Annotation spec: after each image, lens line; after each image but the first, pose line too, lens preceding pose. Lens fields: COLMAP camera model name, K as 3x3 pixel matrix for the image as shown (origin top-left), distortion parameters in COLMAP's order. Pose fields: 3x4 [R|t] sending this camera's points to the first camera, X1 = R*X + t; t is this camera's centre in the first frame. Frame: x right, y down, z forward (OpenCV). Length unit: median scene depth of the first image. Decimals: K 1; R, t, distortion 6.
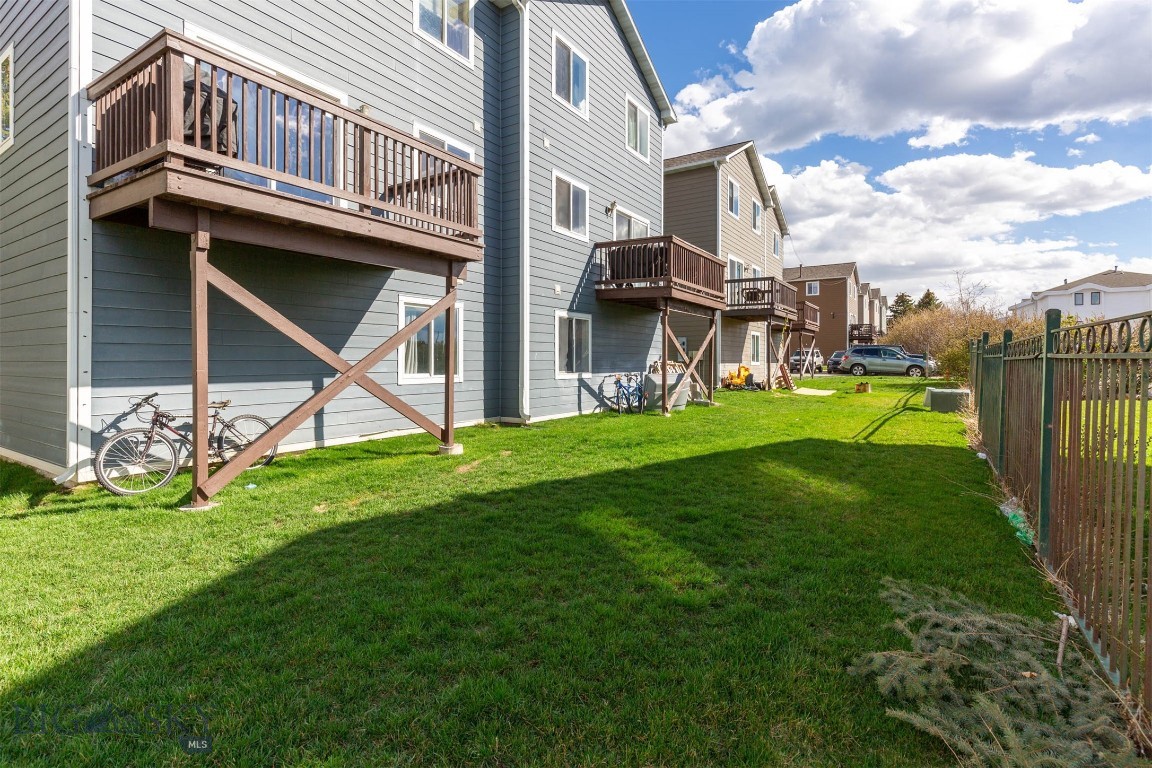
lens RADIAL K [[541.5, 0, 577.5], [0, 541.5, 377.0], [0, 0, 1]] dist [0.010731, -0.001767]
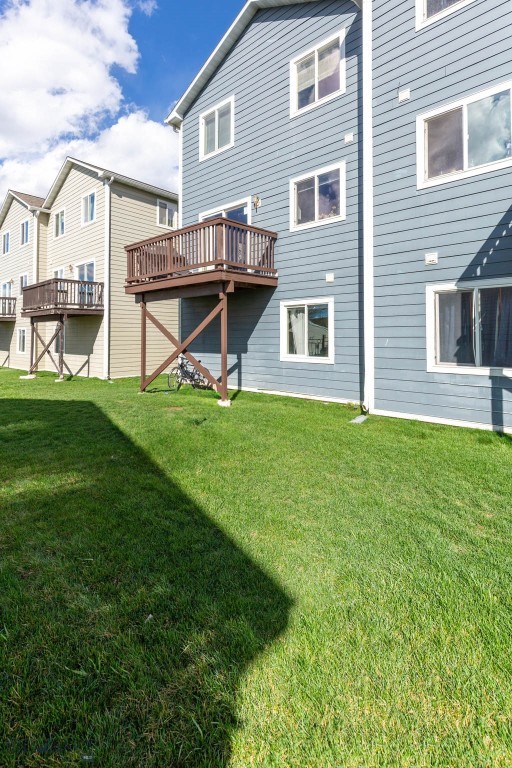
lens RADIAL K [[361.0, 0, 229.4], [0, 361.0, 333.0], [0, 0, 1]] dist [0.010731, -0.001767]
pose [[-0.164237, -0.013175, -0.986333, 0.535923], [-0.029134, 0.999539, -0.008500, -0.039580], [0.985991, 0.027339, -0.164545, 0.807504]]
